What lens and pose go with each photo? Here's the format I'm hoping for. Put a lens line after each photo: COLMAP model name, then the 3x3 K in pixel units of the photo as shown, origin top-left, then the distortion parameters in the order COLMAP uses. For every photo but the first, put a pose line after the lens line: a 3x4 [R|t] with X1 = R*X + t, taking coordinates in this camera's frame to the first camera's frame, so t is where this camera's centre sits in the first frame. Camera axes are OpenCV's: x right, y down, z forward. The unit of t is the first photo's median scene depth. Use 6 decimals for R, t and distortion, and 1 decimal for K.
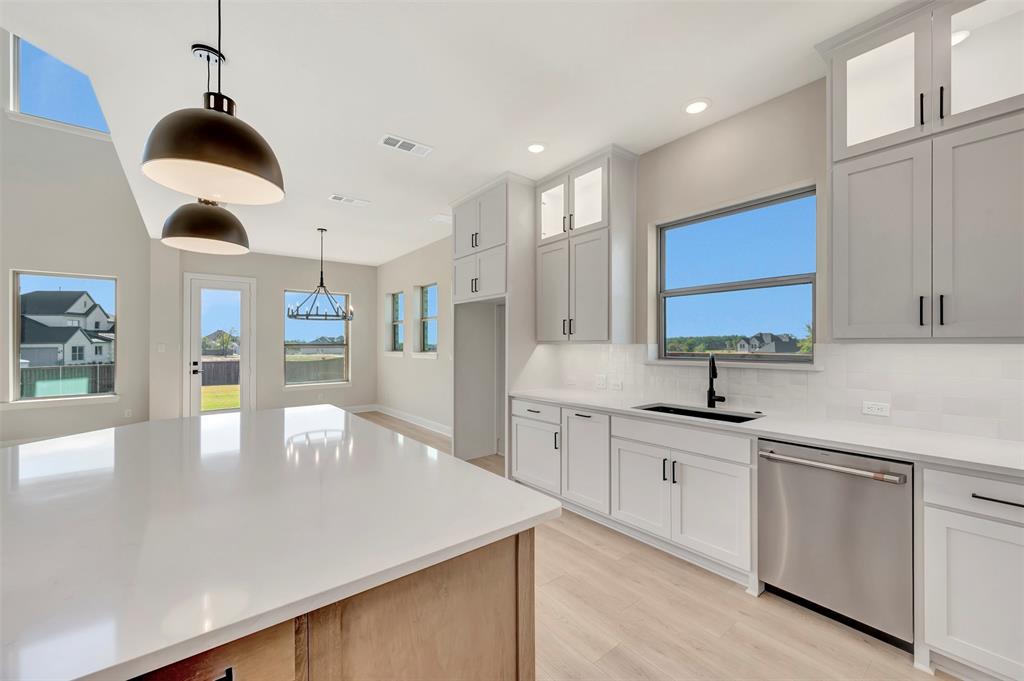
lens RADIAL K [[405.6, 0, 516.5], [0, 405.6, 345.5], [0, 0, 1]] dist [-0.000457, 0.000684]
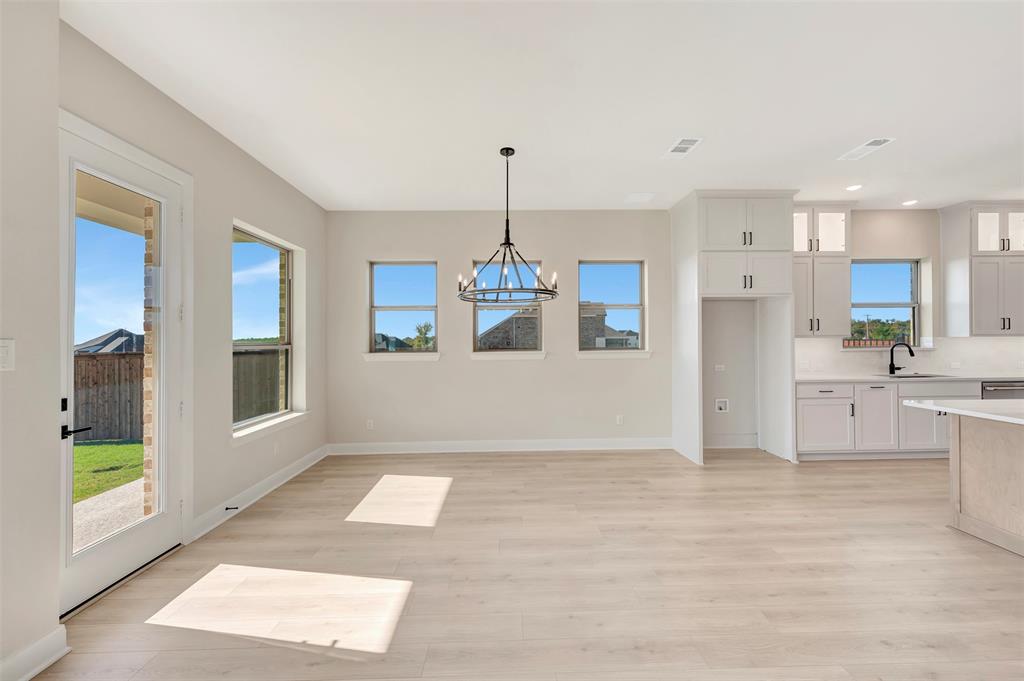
lens RADIAL K [[405.6, 0, 519.8], [0, 405.6, 340.4], [0, 0, 1]] dist [-0.000457, 0.000684]
pose [[0.604121, -0.002238, 0.796889, -1.543586], [0.011565, 0.999915, -0.005959, 0.000846], [-0.796809, 0.012816, 0.604096, 1.008242]]
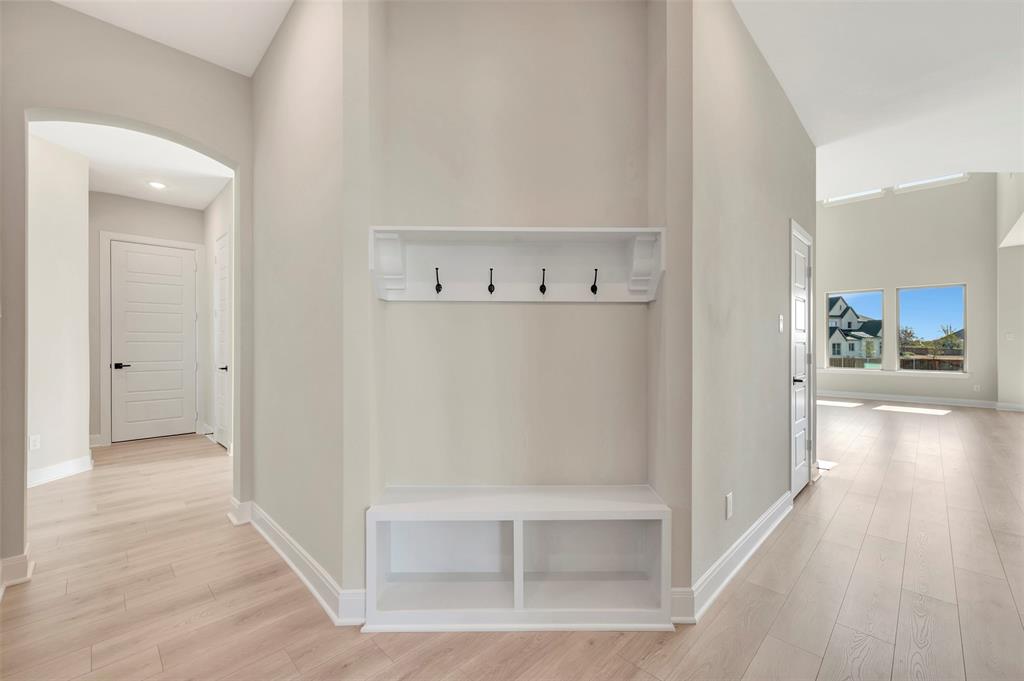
lens RADIAL K [[418.5, 0, 517.0], [0, 418.5, 340.6], [0, 0, 1]] dist [-0.013870, -0.000389]
pose [[0.116896, -0.000113, -0.993144, 0.286335], [-0.008676, 0.999962, -0.001135, 0.052458], [0.993106, 0.008749, 0.116891, -1.036573]]
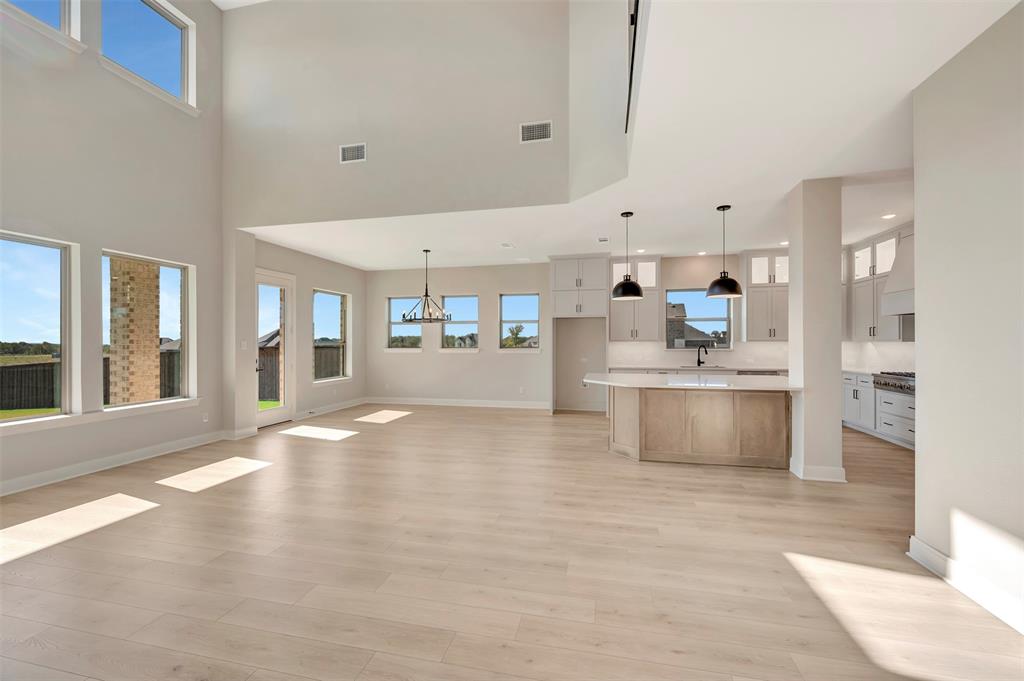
lens RADIAL K [[405.6, 0, 517.0], [0, 405.6, 340.1], [0, 0, 1]] dist [-0.000457, 0.000684]
pose [[0.782585, 0.004009, 0.622531, -1.689980], [0.002450, 0.999952, -0.009519, 0.006249], [-0.622539, 0.008975, 0.782537, -0.252203]]
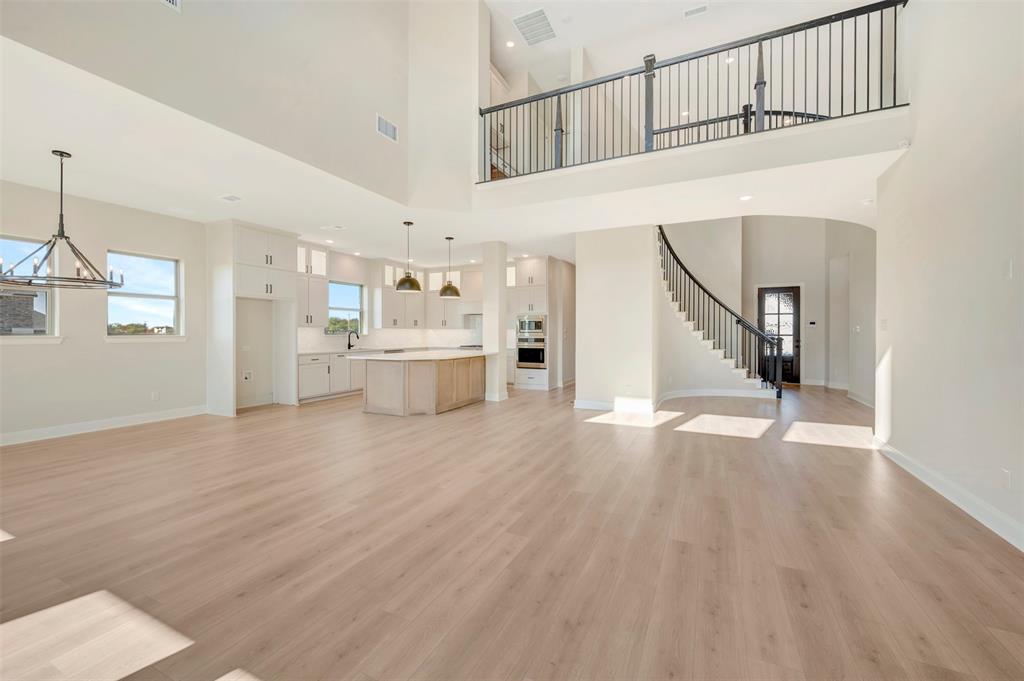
lens RADIAL K [[405.6, 0, 512.0], [0, 405.6, 334.3], [0, 0, 1]] dist [-0.000457, 0.000684]
pose [[-0.427760, -0.001428, 0.903891, -2.295734], [0.004767, 0.999981, 0.003836, 0.029332], [-0.903880, 0.005950, -0.427745, 0.989173]]
